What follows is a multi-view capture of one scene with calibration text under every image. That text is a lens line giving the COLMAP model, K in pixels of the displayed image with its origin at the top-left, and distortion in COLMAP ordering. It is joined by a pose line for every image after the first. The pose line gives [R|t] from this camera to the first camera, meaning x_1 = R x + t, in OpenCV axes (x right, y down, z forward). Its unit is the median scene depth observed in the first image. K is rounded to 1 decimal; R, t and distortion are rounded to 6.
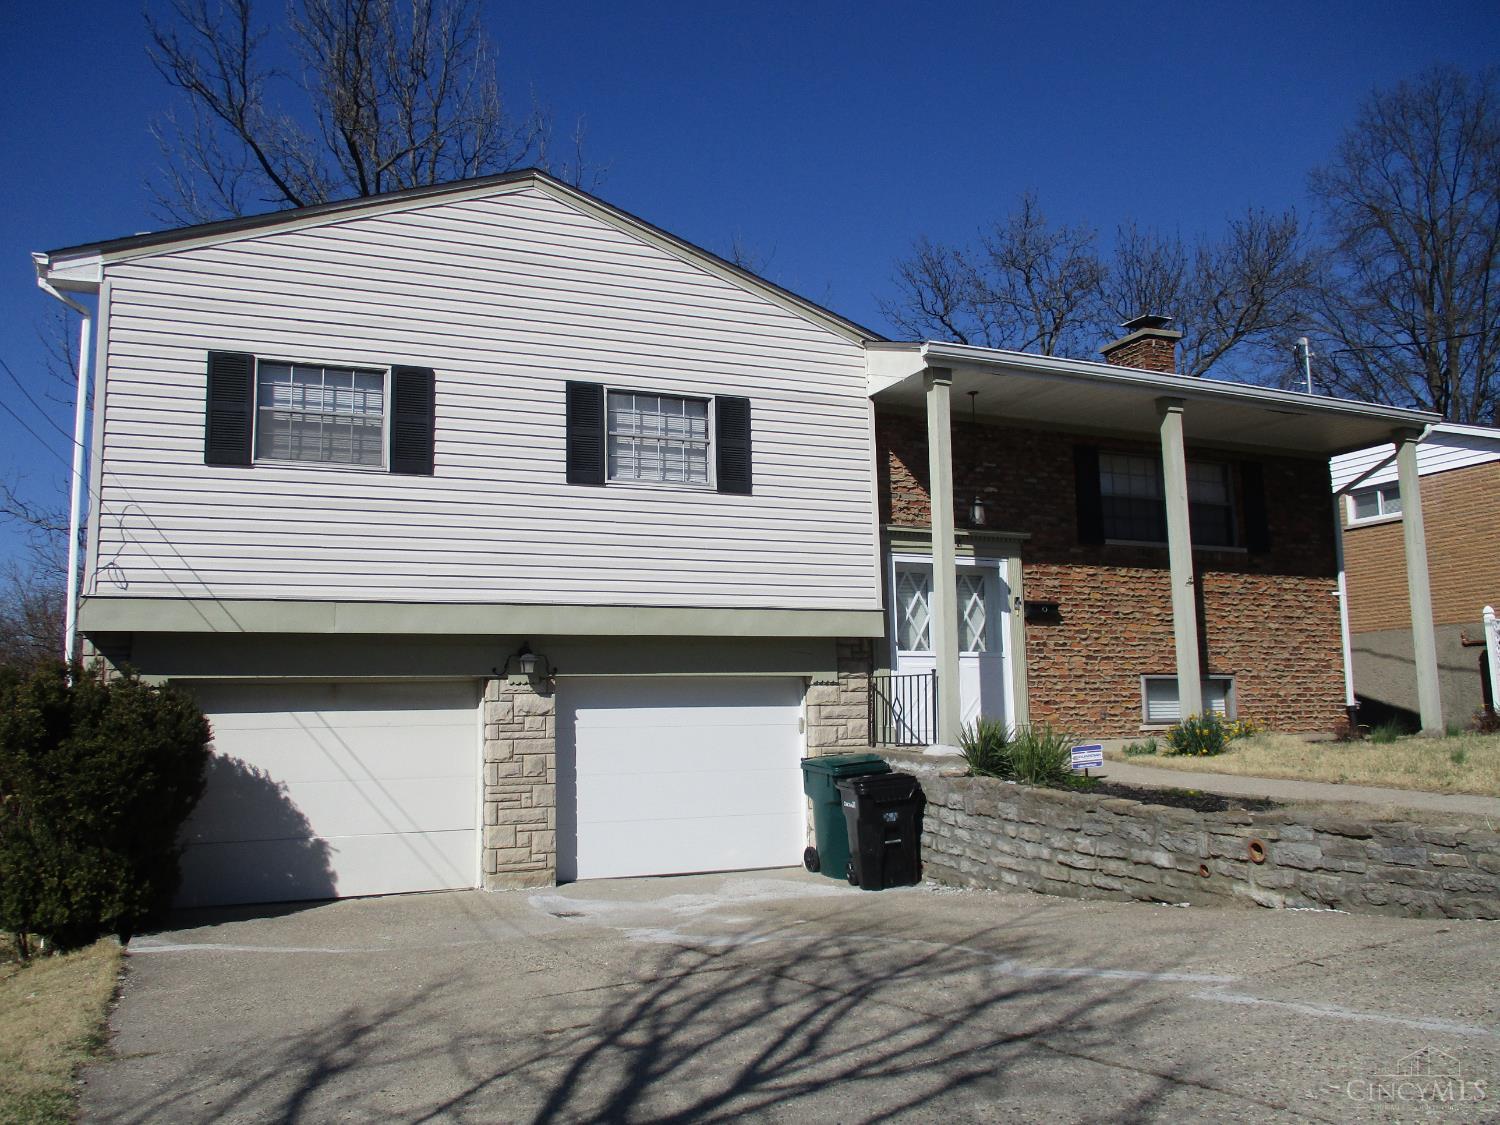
lens RADIAL K [[1118.8, 0, 750.4], [0, 1118.8, 567.2], [0, 0, 1]] dist [-0.031445, -0.005628]
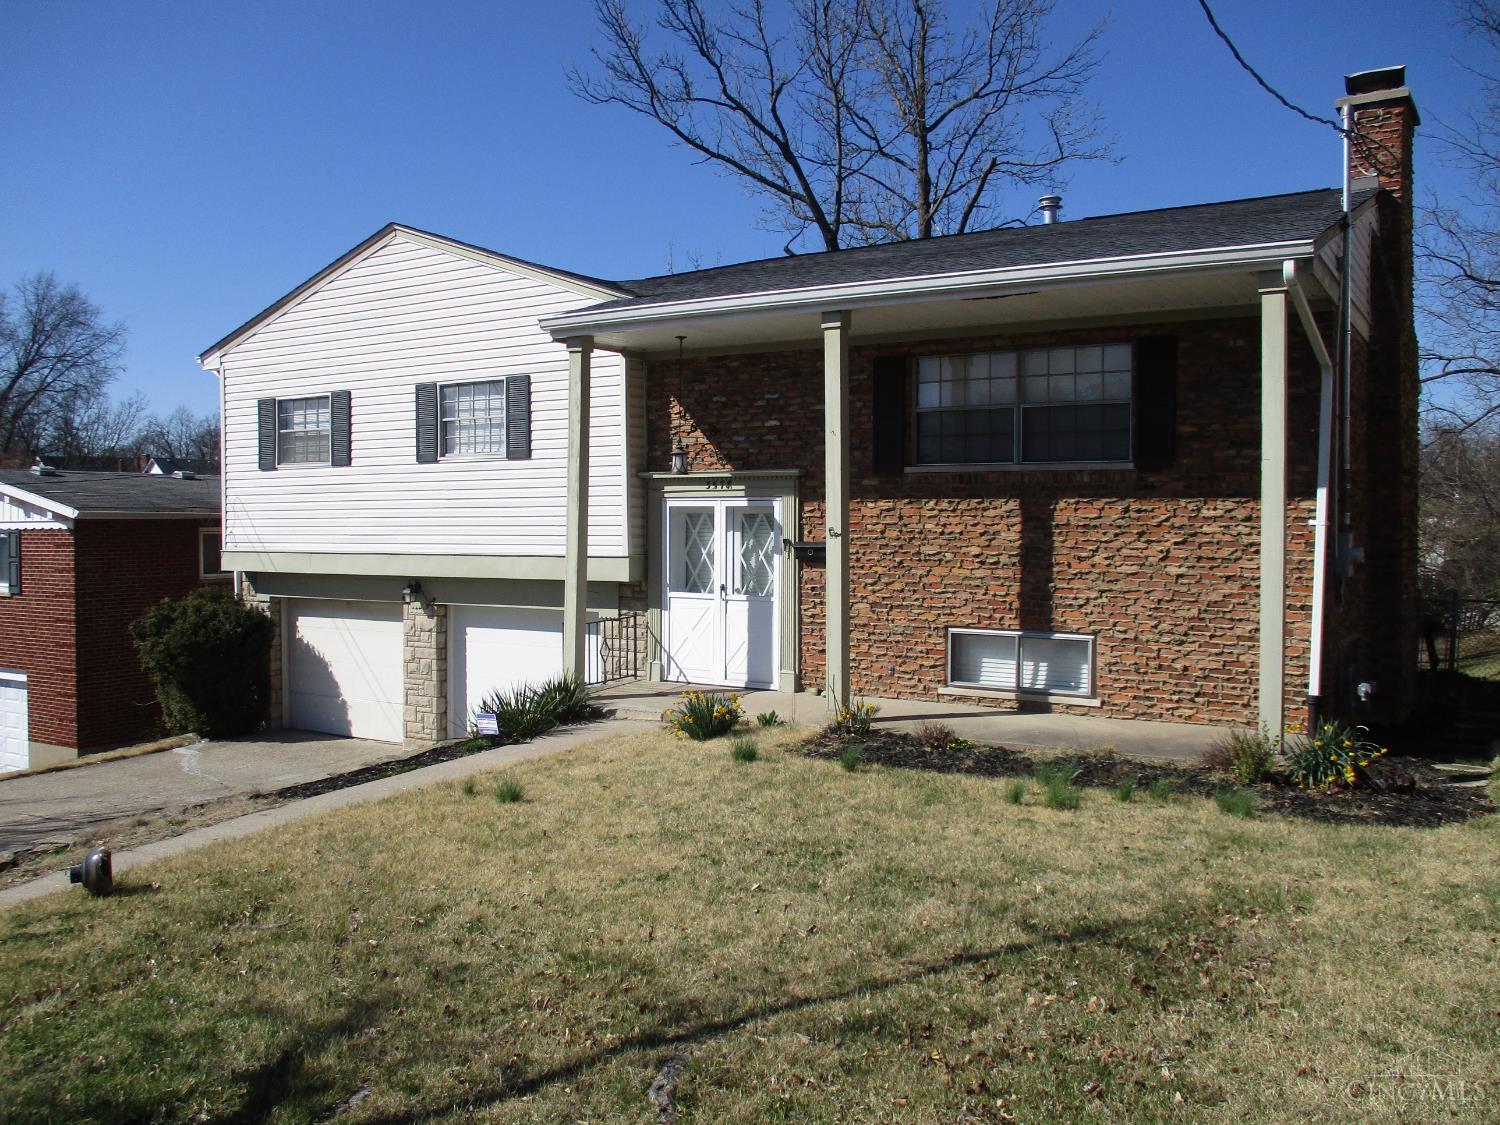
lens RADIAL K [[1118.8, 0, 749.8], [0, 1118.8, 560.9], [0, 0, 1]] dist [-0.031445, -0.005628]
pose [[0.626898, 0.037426, -0.778202, 1.004331], [0.089859, 0.988706, 0.119938, -0.074199], [0.773902, -0.145118, 0.616455, 0.414210]]
